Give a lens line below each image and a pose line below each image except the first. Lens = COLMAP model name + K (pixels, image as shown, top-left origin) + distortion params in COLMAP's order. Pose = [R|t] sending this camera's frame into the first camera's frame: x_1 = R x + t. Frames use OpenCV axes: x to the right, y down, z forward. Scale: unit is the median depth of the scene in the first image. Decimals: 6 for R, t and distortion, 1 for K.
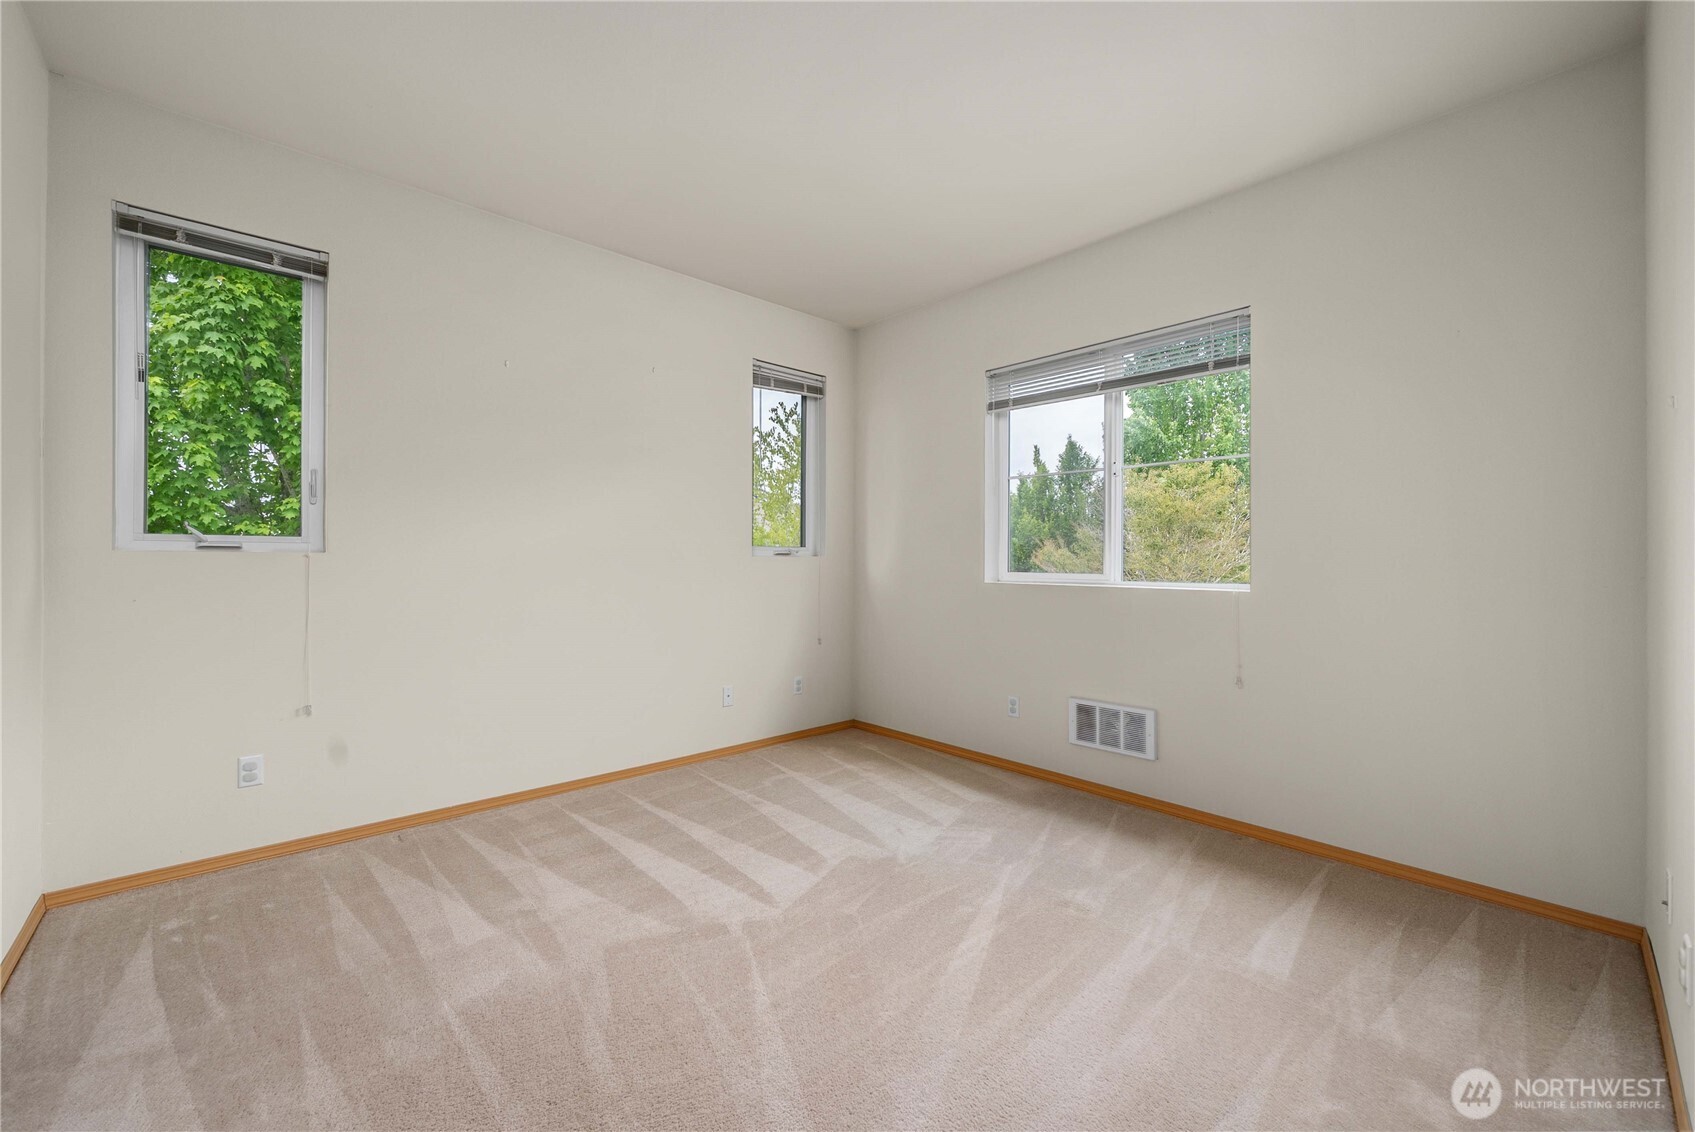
lens RADIAL K [[660.4, 0, 847.5], [0, 660.4, 566.0], [0, 0, 1]] dist [-0.000299, -0.000009]
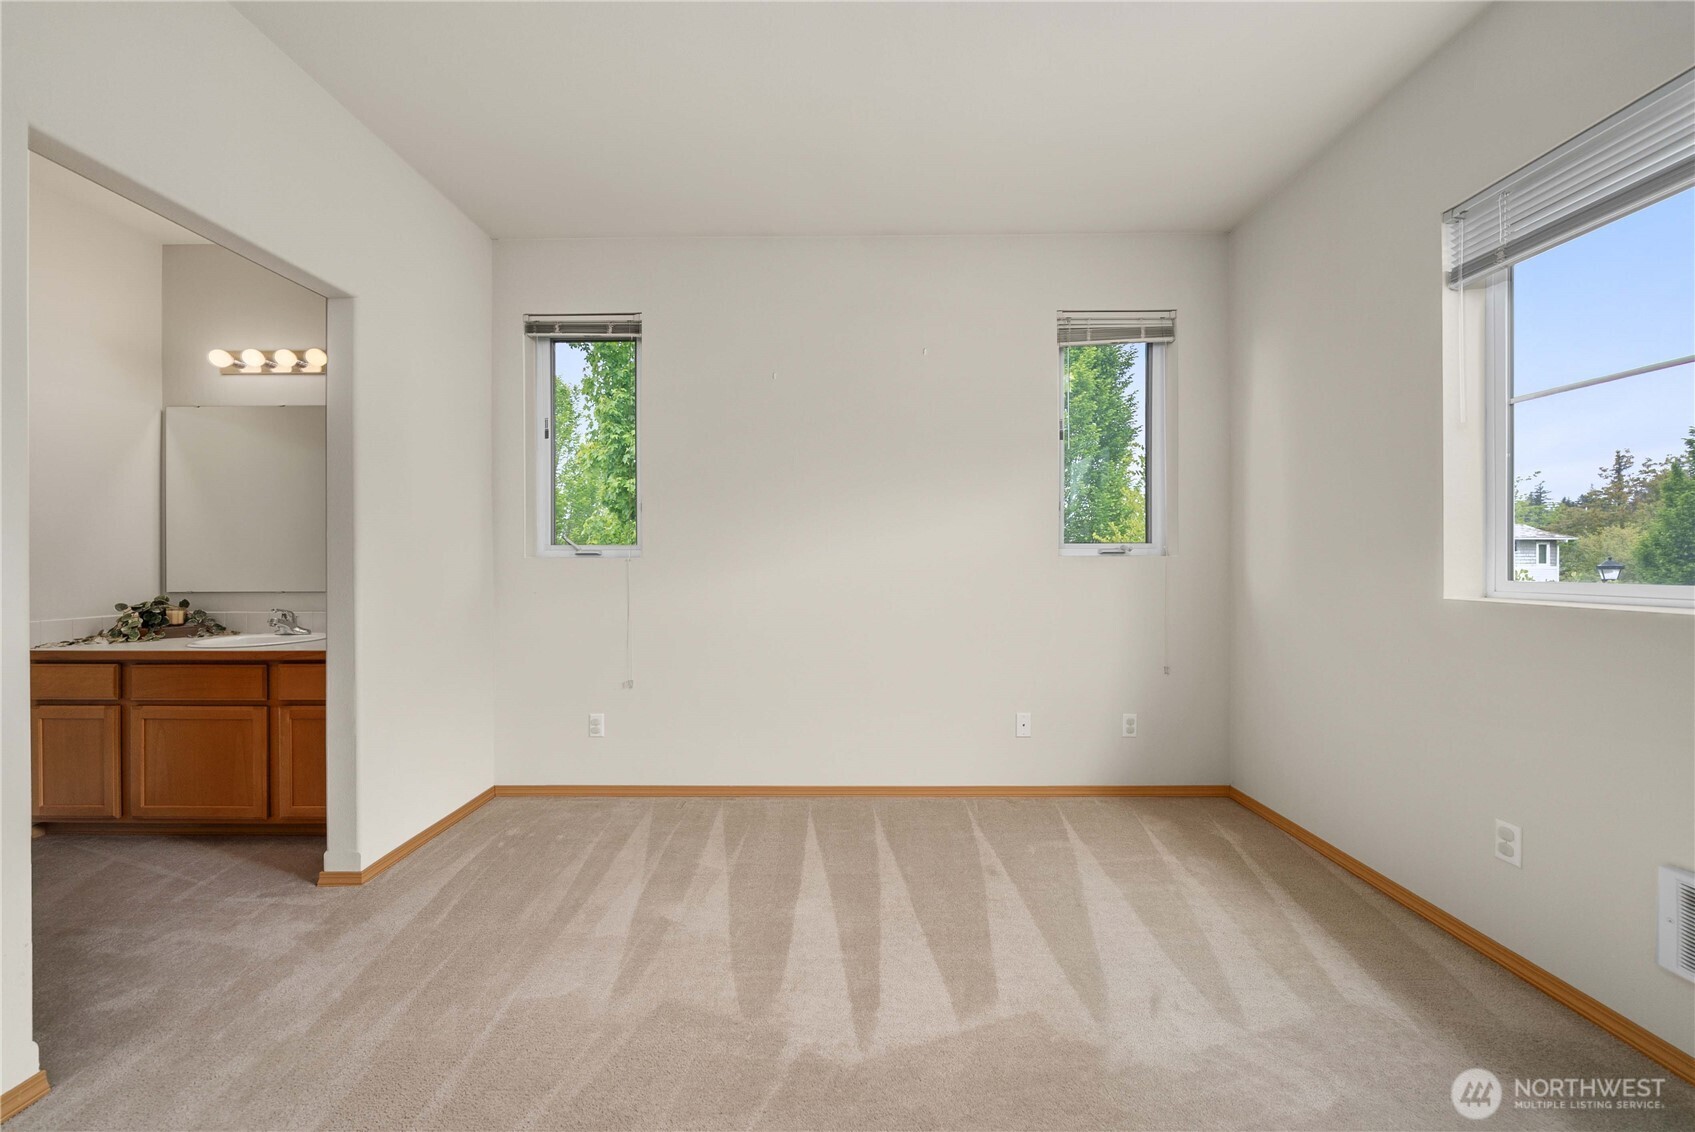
lens RADIAL K [[620.4, 0, 843.7], [0, 620.4, 570.0], [0, 0, 1]] dist [-0.000455, -0.000210]
pose [[0.735567, 0.002162, -0.677448, 0.236480], [-0.000239, 0.999996, 0.002932, -0.000815], [0.677452, -0.001995, 0.735565, 0.355275]]
